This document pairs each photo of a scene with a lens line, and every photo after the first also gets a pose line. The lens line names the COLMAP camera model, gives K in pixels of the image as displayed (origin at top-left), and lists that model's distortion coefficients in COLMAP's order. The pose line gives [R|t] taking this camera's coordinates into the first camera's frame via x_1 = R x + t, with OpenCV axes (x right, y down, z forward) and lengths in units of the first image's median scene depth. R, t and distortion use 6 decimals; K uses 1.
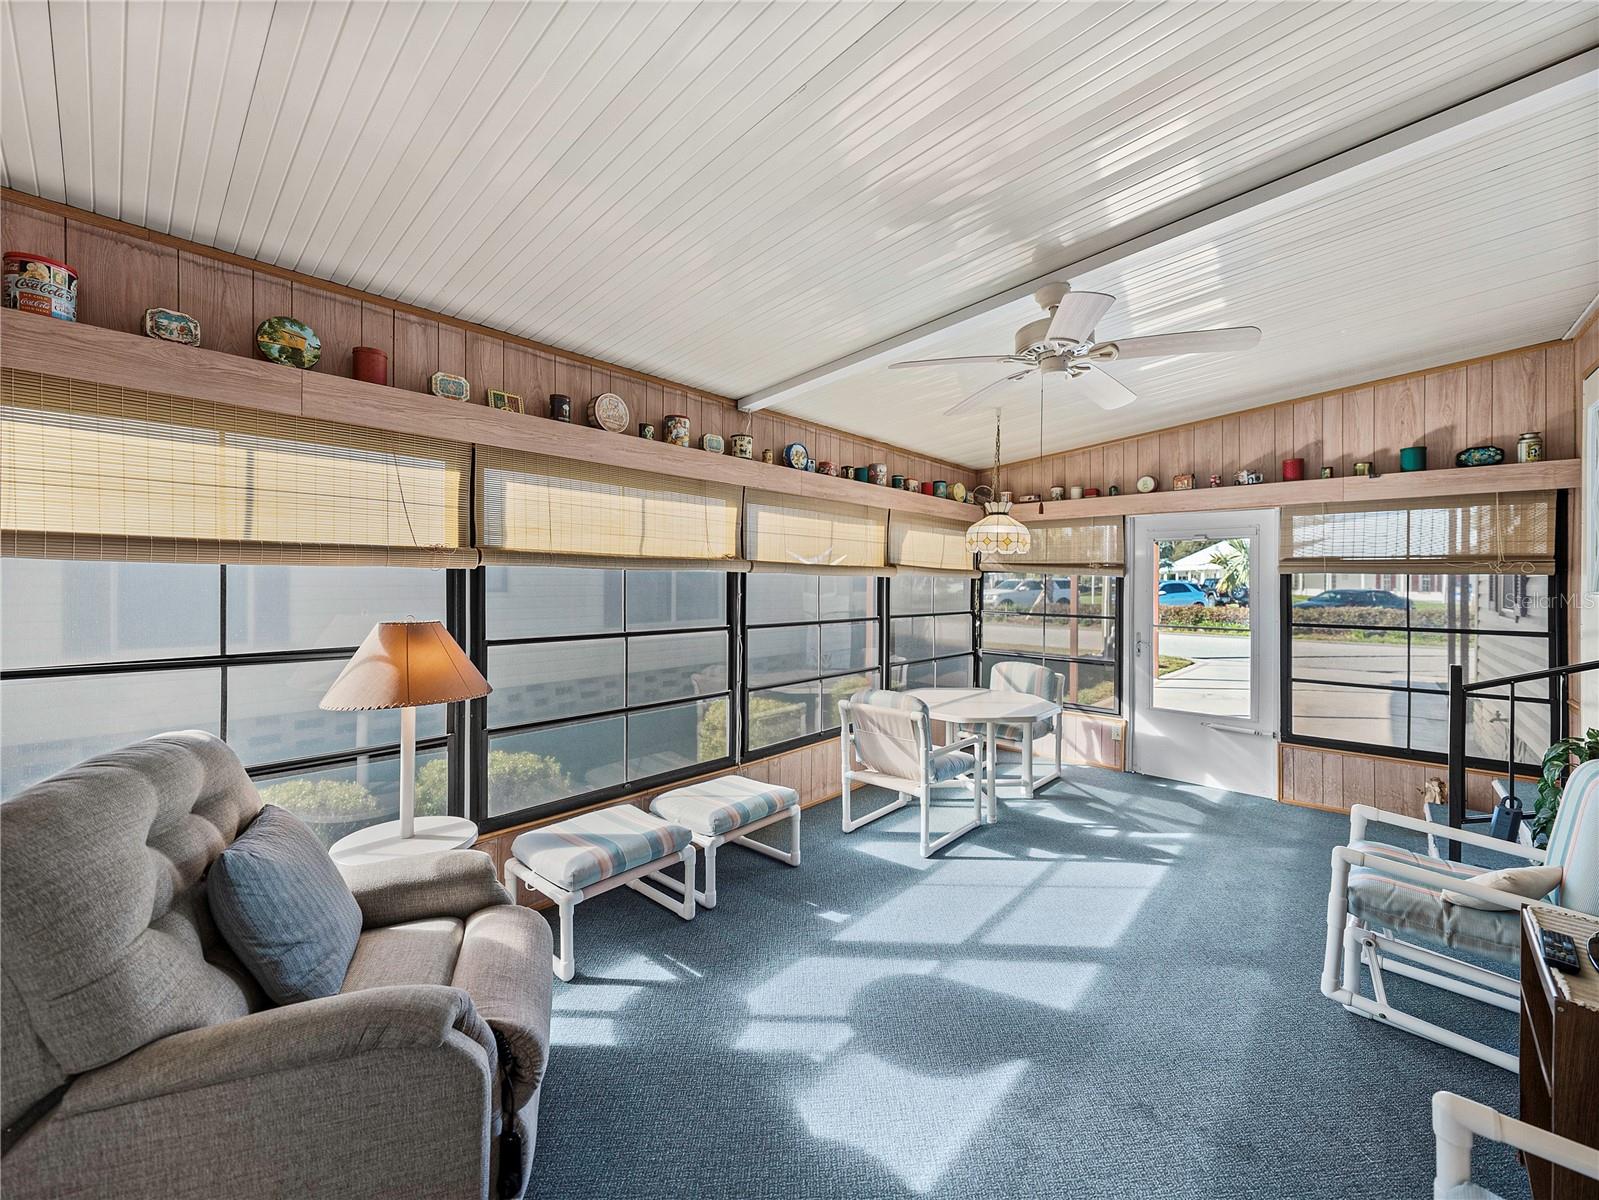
lens RADIAL K [[632.1, 0, 797.7], [0, 632.1, 587.3], [0, 0, 1]] dist [0.000093, -0.000302]
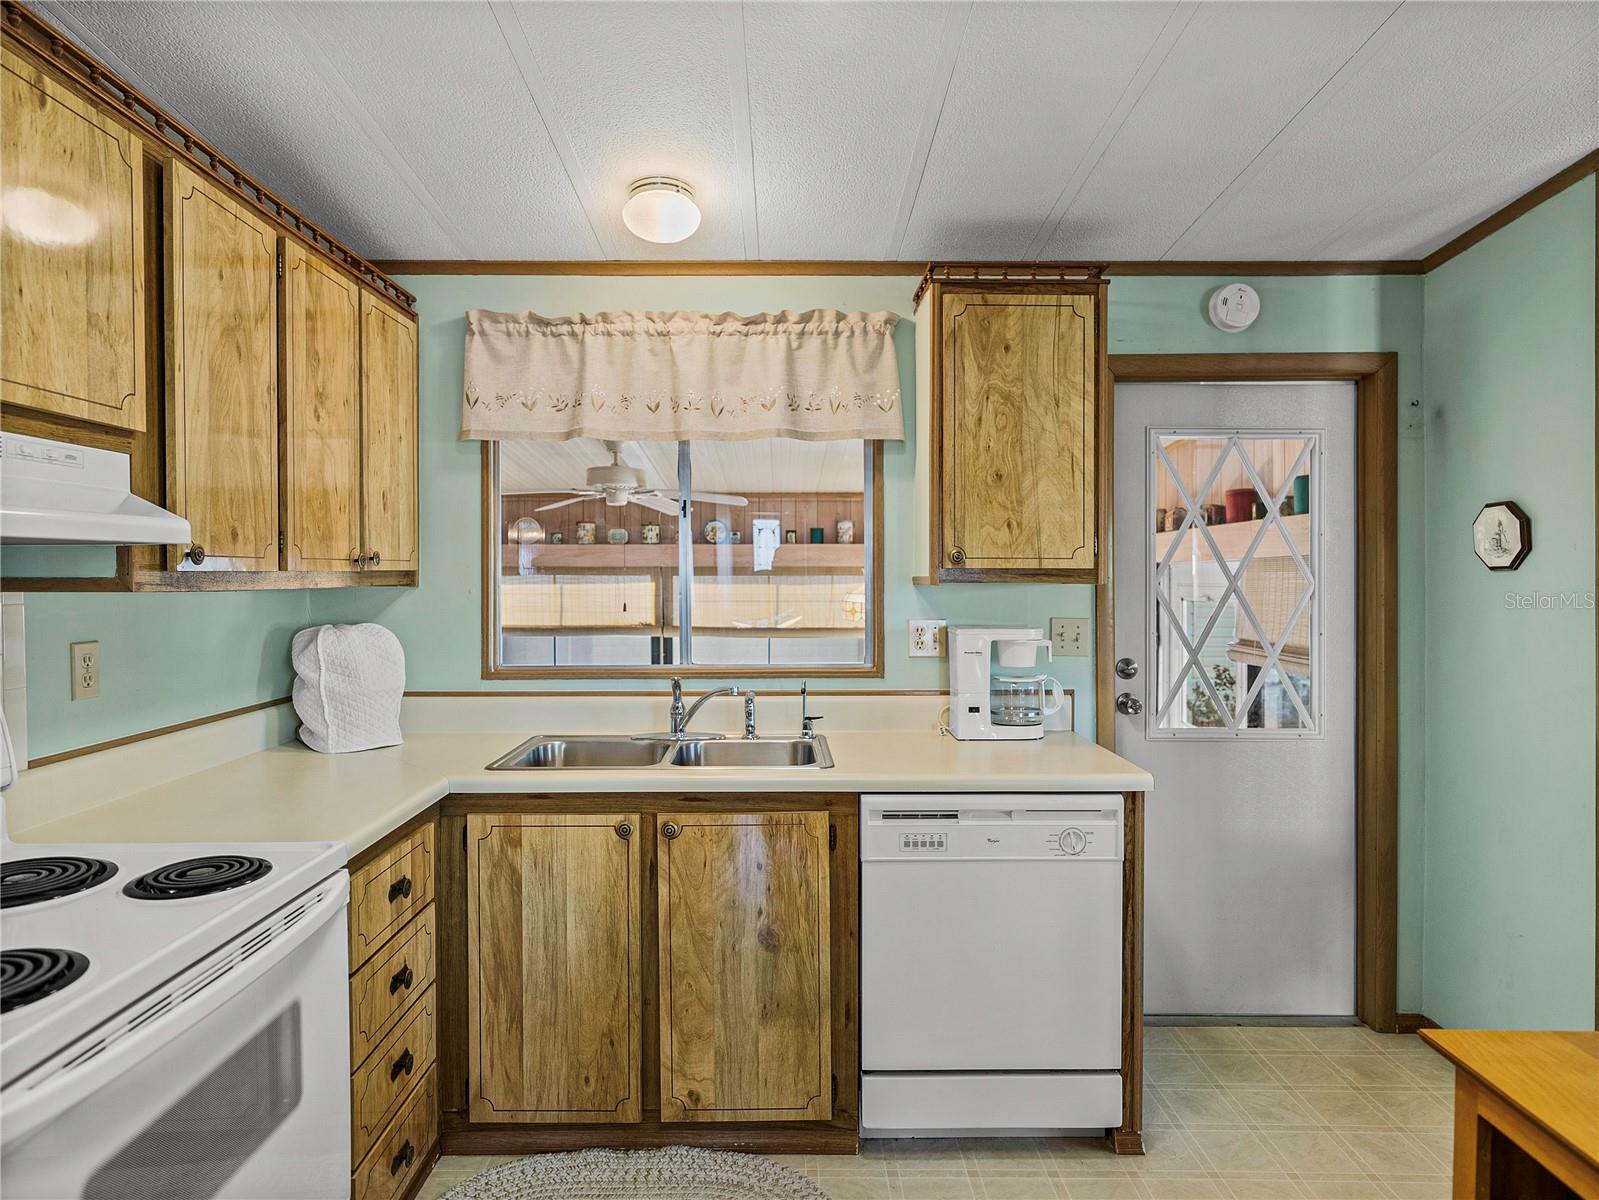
lens RADIAL K [[942.0, 0, 790.4], [0, 942.0, 581.4], [0, 0, 1]] dist [0.019864, -0.023176]
pose [[0.678105, -0.009388, -0.734905, 1.377207], [-0.003797, 0.999860, -0.016277, -0.097736], [0.734956, 0.013828, 0.677974, -0.028342]]
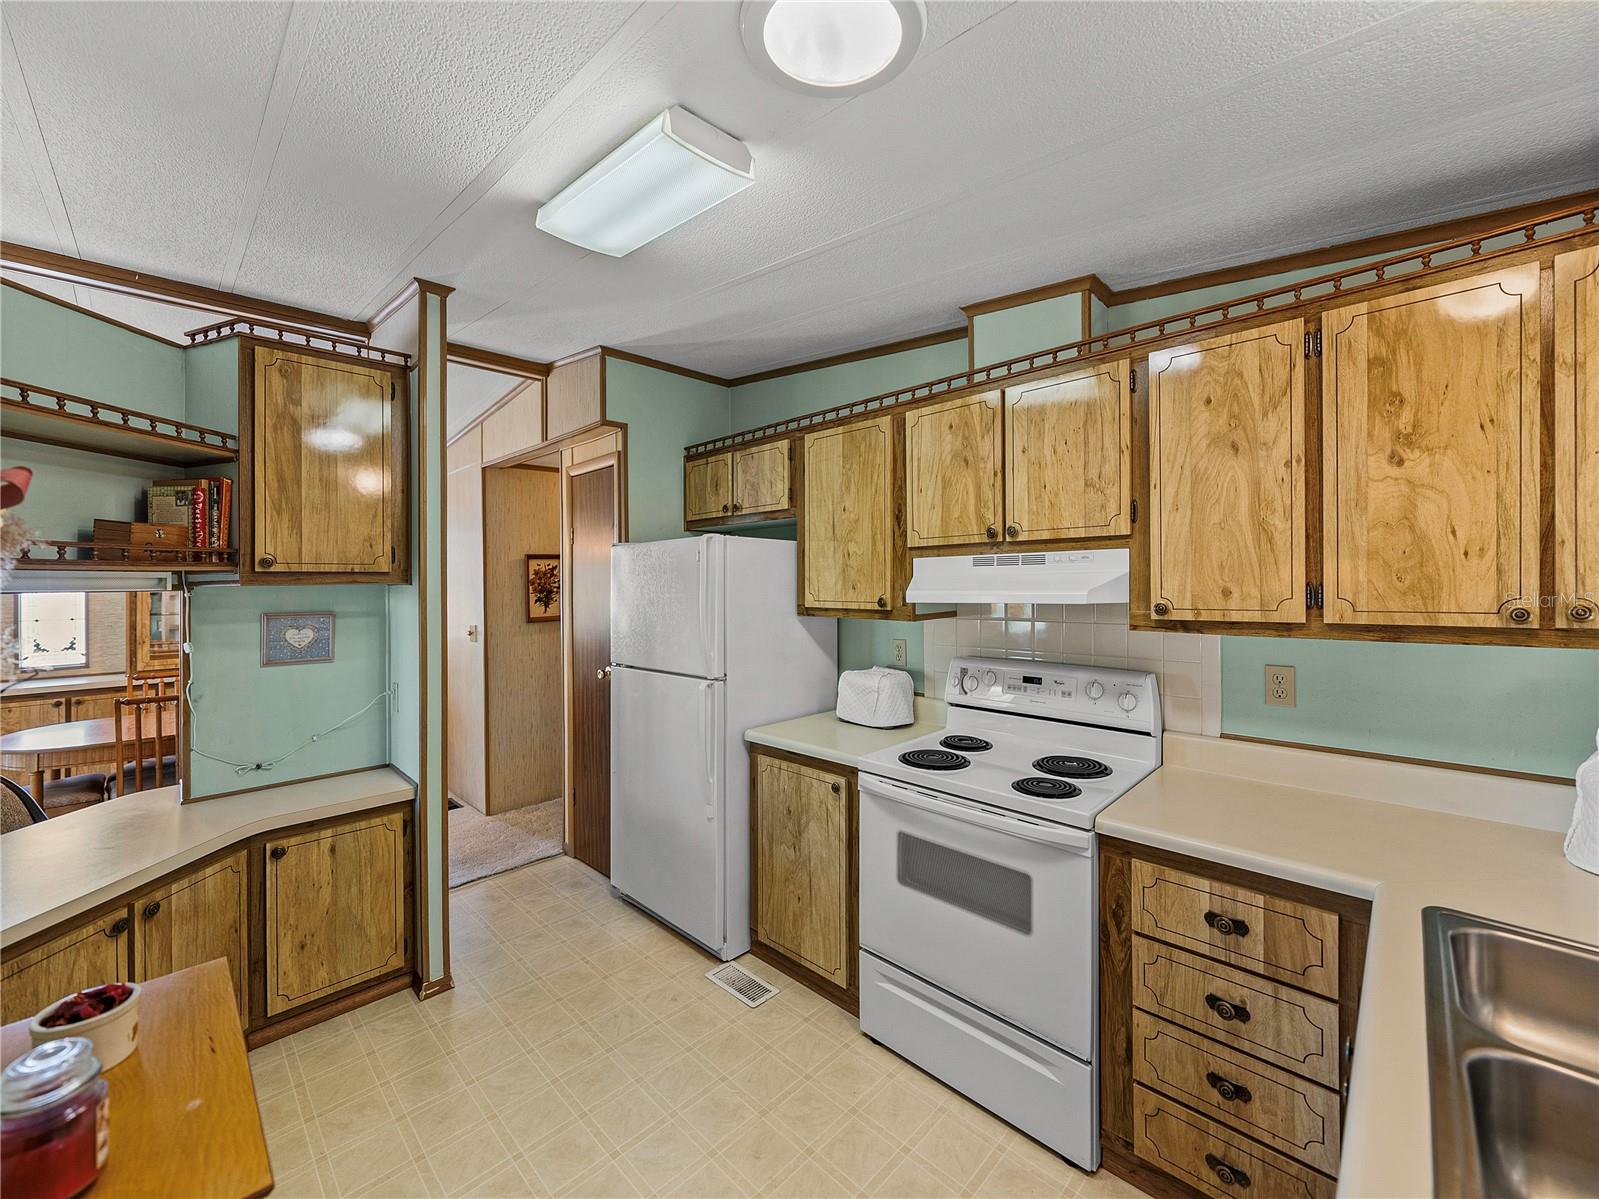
lens RADIAL K [[662.1, 0, 823.3], [0, 662.1, 585.6], [0, 0, 1]] dist [-0.003402, -0.000579]
pose [[-0.998950, 0.001261, 0.045798, 1.055035], [0.002242, 0.999769, 0.021357, -0.146507], [-0.045760, 0.021437, -0.998722, 0.583326]]
